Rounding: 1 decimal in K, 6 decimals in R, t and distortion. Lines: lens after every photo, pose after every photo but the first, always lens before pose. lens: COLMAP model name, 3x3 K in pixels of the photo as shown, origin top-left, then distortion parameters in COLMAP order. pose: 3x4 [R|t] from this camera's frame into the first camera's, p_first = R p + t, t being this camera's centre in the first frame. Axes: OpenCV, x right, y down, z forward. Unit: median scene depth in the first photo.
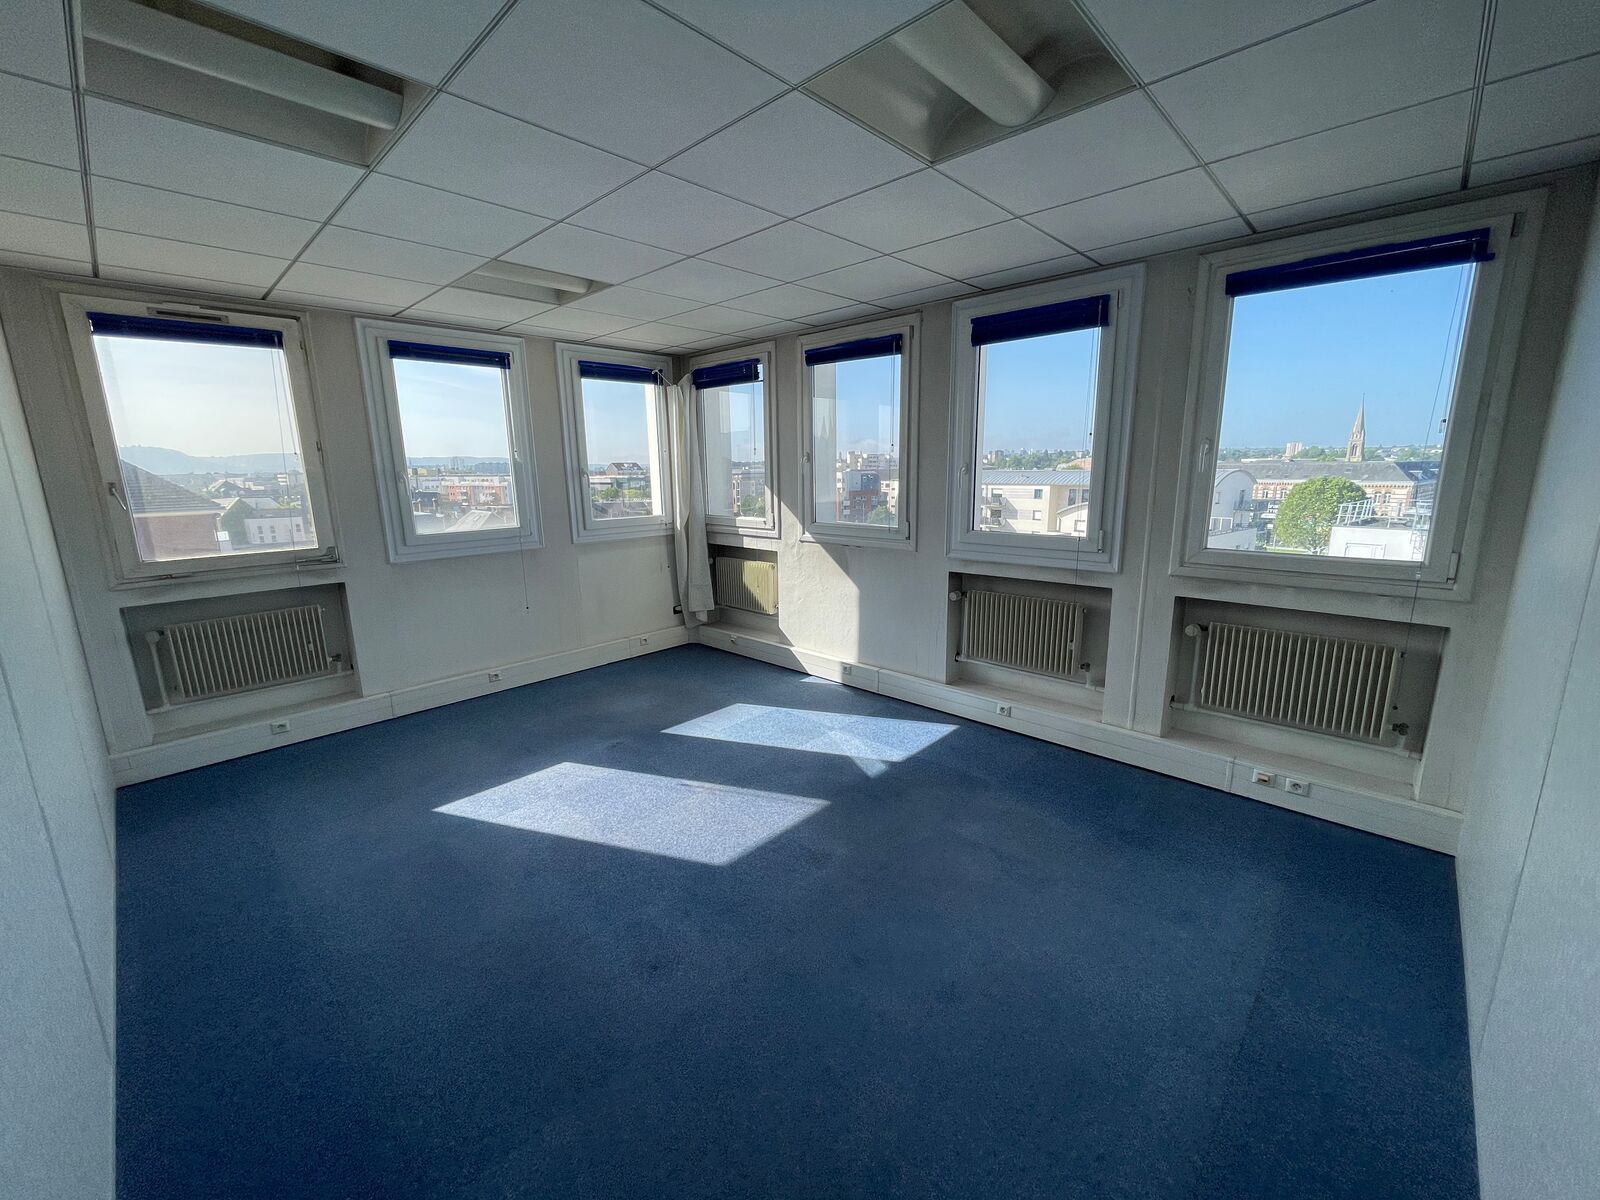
lens RADIAL K [[651.6, 0, 796.7], [0, 651.6, 602.0], [0, 0, 1]] dist [0.002610, 0.000009]
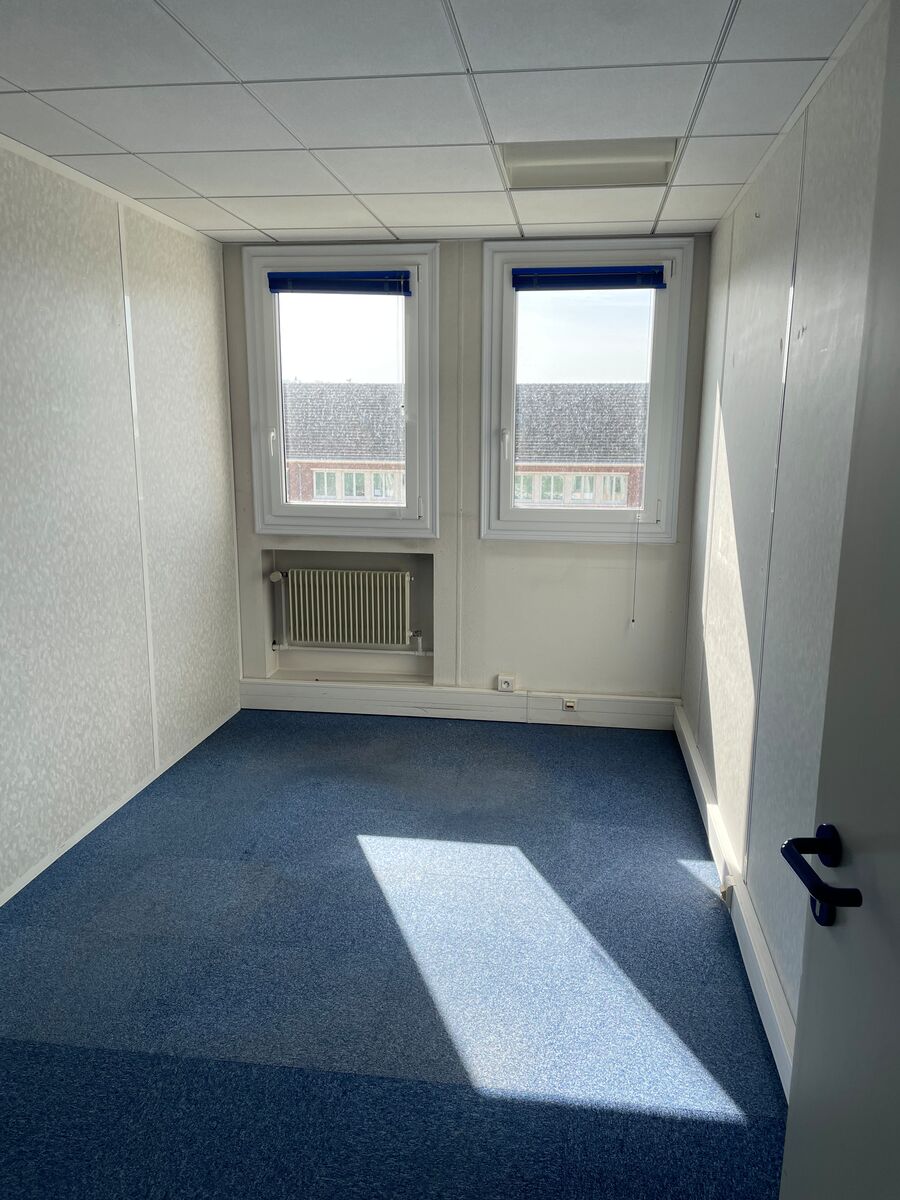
lens RADIAL K [[904.2, 0, 451.1], [0, 904.2, 600.6], [0, 0, 1]] dist [0.086957, -0.386548]
pose [[0.586216, 0.176731, -0.790643, 0.334018], [-0.184469, 0.979399, 0.082149, -0.080185], [0.788874, 0.097692, 0.606741, 0.327624]]
